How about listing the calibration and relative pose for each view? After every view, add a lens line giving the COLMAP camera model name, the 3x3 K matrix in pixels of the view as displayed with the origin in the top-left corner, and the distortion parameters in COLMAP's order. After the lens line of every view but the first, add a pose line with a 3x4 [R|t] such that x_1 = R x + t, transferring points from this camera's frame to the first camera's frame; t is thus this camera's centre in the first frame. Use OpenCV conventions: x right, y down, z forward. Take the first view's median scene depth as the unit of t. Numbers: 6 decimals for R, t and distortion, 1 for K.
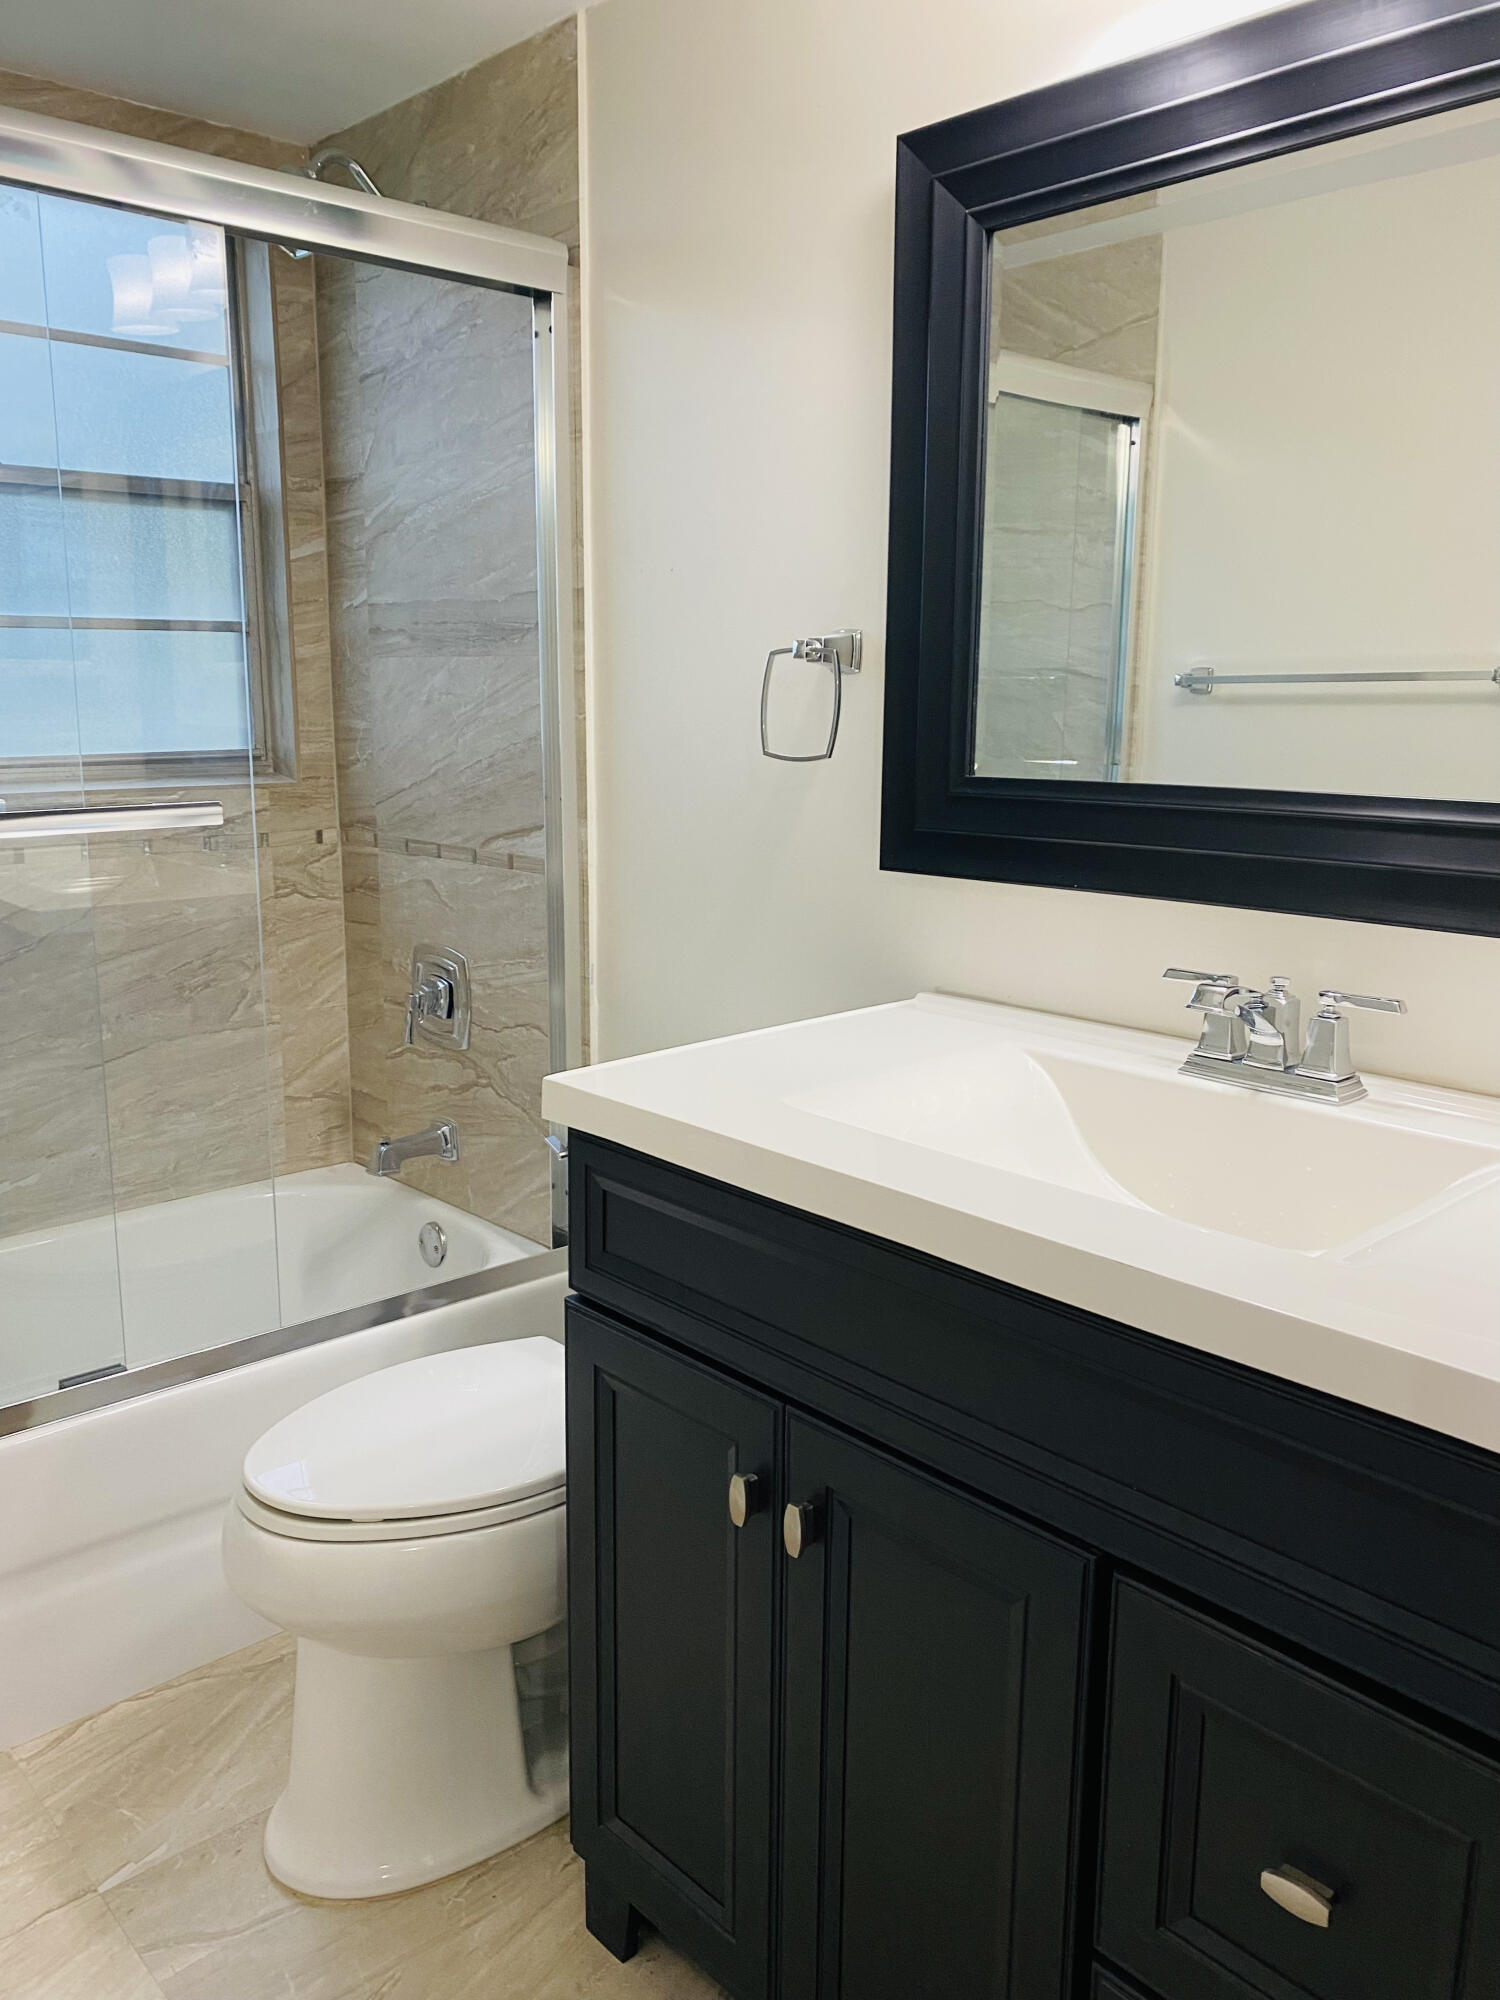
lens RADIAL K [[1542.9, 0, 754.3], [0, 1542.9, 992.7], [0, 0, 1]] dist [0.034485, -0.032038]
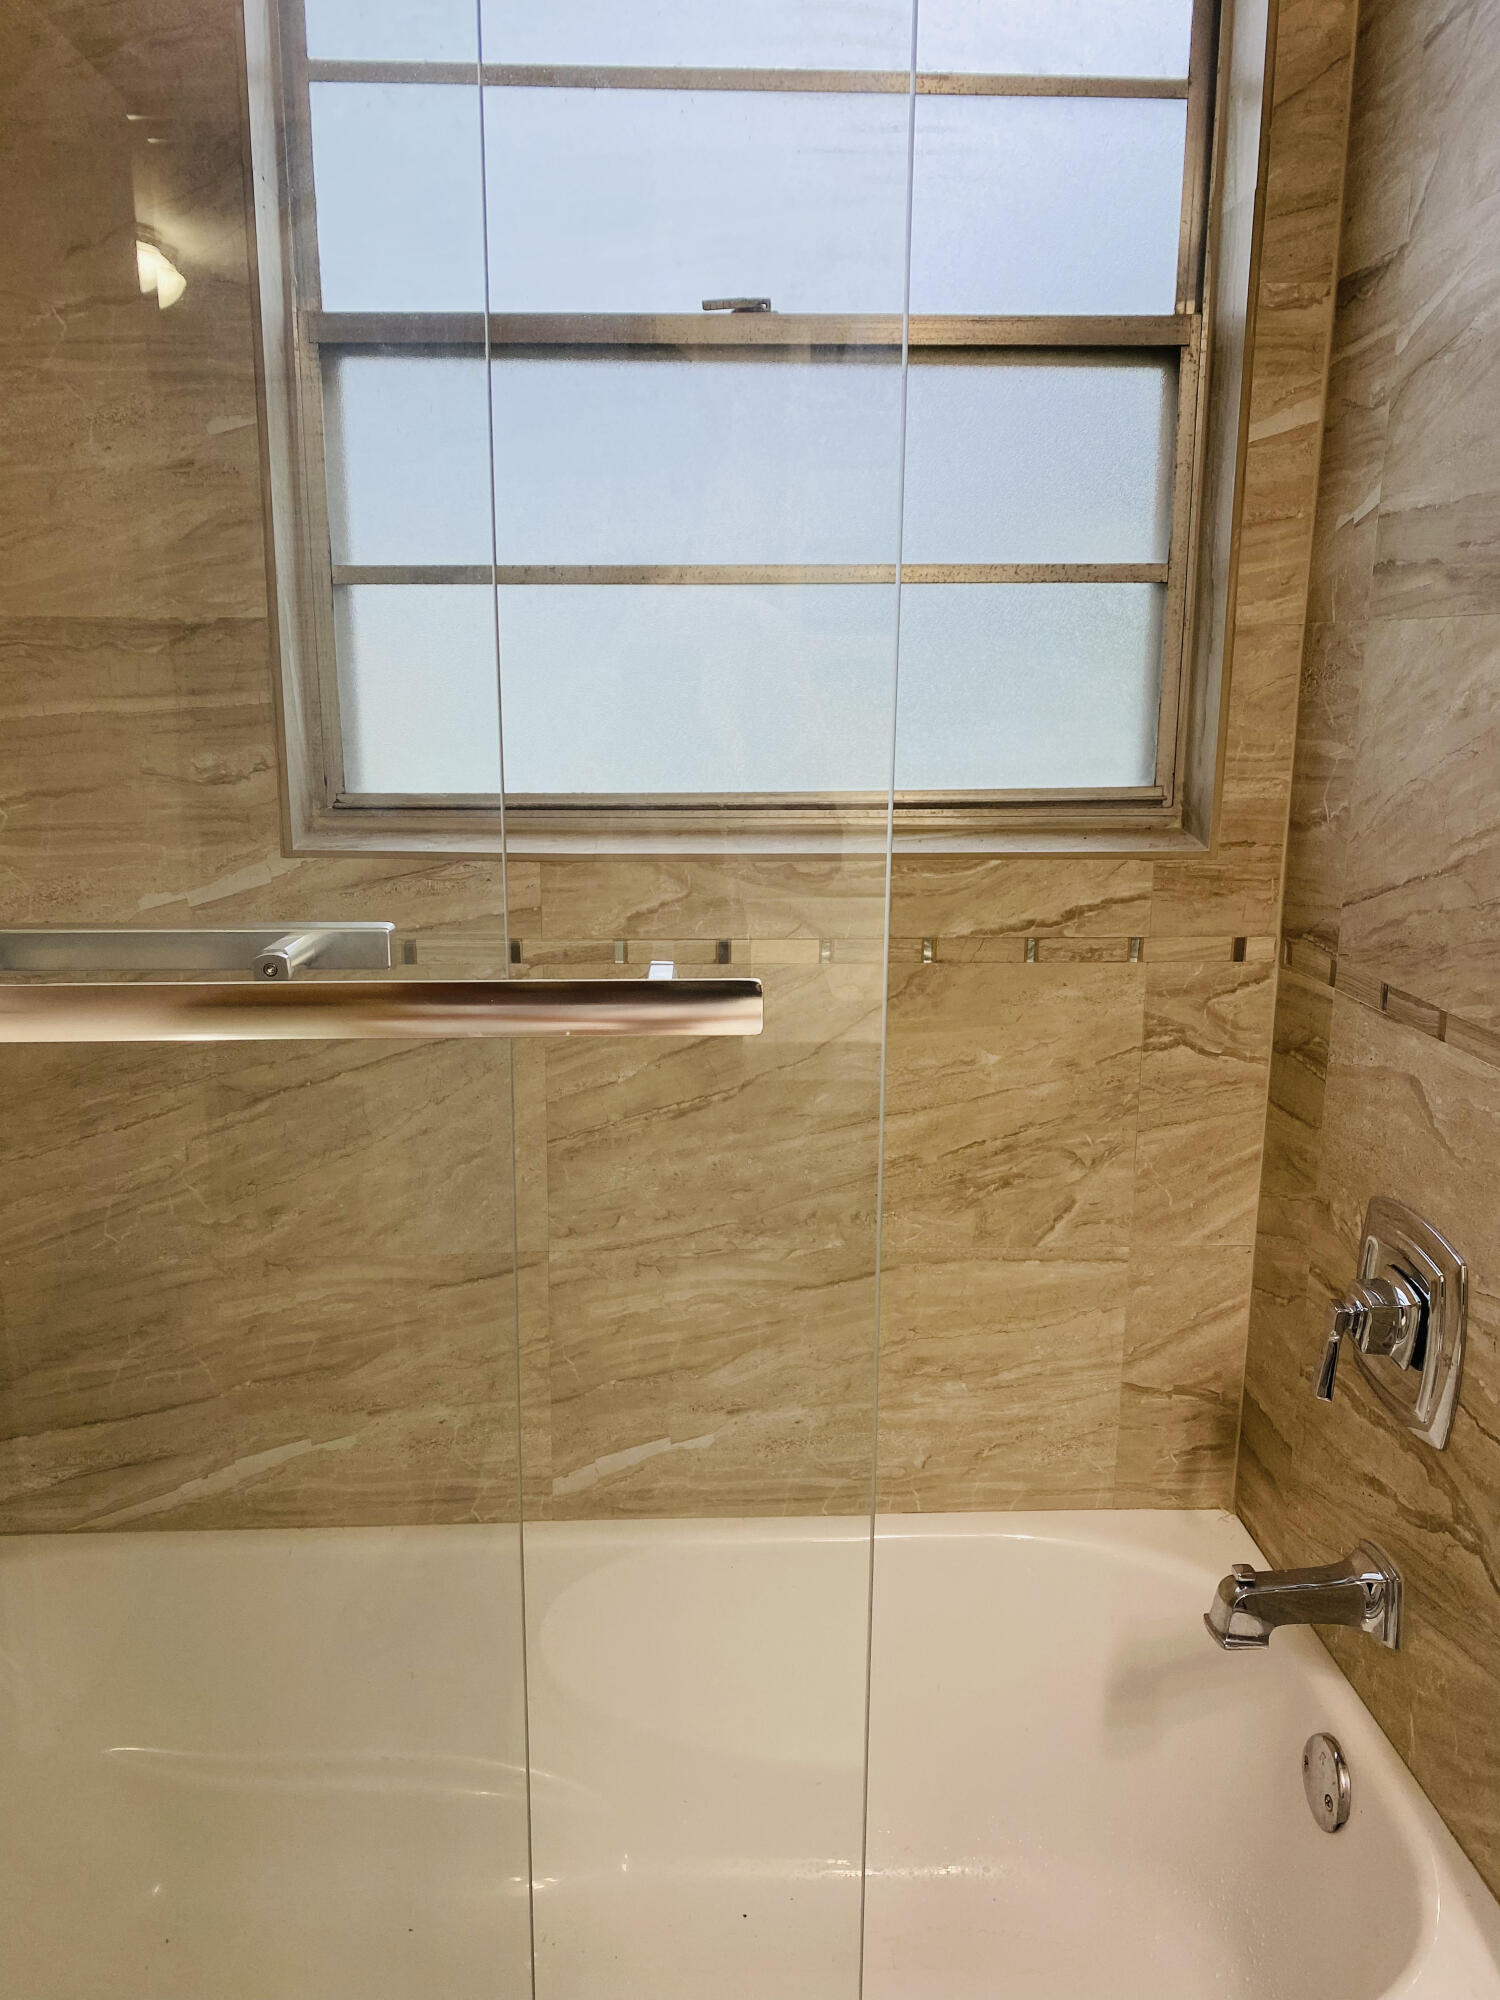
lens RADIAL K [[1542.9, 0, 766.9], [0, 1542.9, 988.0], [0, 0, 1]] dist [0.034485, -0.032038]
pose [[0.765862, 0.134708, -0.628736, -0.062677], [-0.132827, 0.989863, 0.050285, -0.095503], [0.629137, 0.045001, 0.775991, 0.479751]]
